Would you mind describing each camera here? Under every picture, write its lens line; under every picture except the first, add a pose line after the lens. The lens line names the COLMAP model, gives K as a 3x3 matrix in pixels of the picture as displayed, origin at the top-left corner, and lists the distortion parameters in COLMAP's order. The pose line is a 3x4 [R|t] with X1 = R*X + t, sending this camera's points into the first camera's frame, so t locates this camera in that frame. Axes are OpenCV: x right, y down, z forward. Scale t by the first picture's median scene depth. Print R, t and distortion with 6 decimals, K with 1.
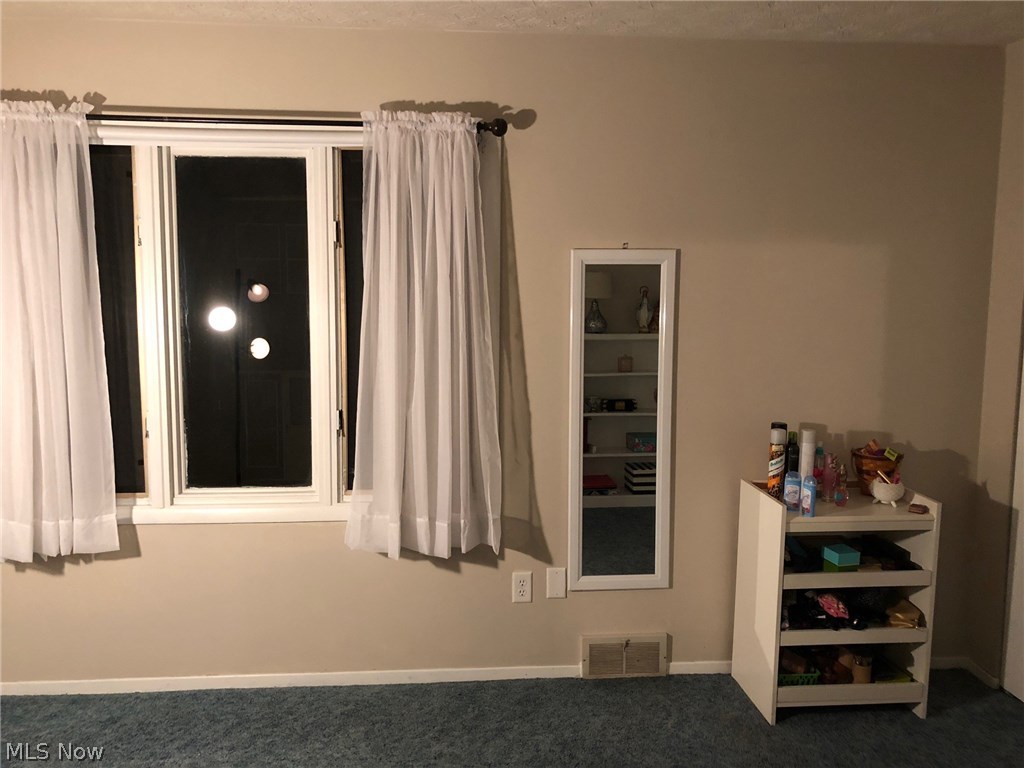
lens RADIAL K [[830.0, 0, 507.3], [0, 830.0, 377.8], [0, 0, 1]] dist [0.047539, -0.051968]
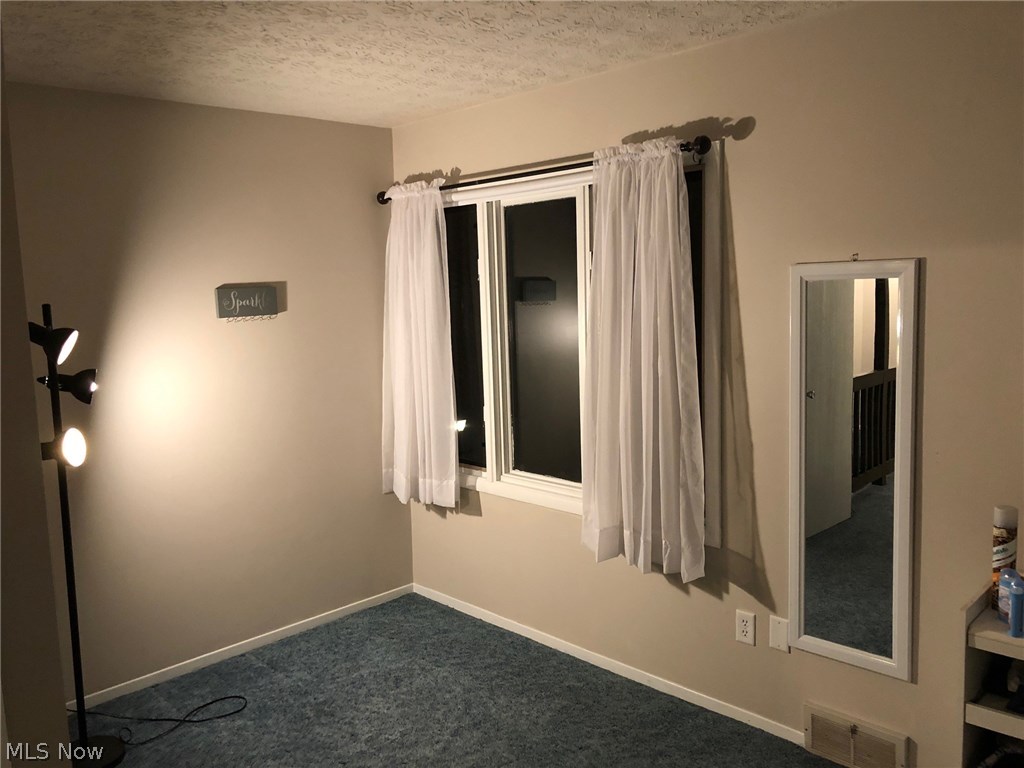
lens RADIAL K [[830.0, 0, 519.1], [0, 830.0, 381.1], [0, 0, 1]] dist [0.047539, -0.051968]
pose [[0.645511, 0.061945, -0.761235, 0.586922], [-0.045760, 0.998052, 0.042412, -0.056575], [0.762379, 0.007457, 0.647088, 0.206870]]
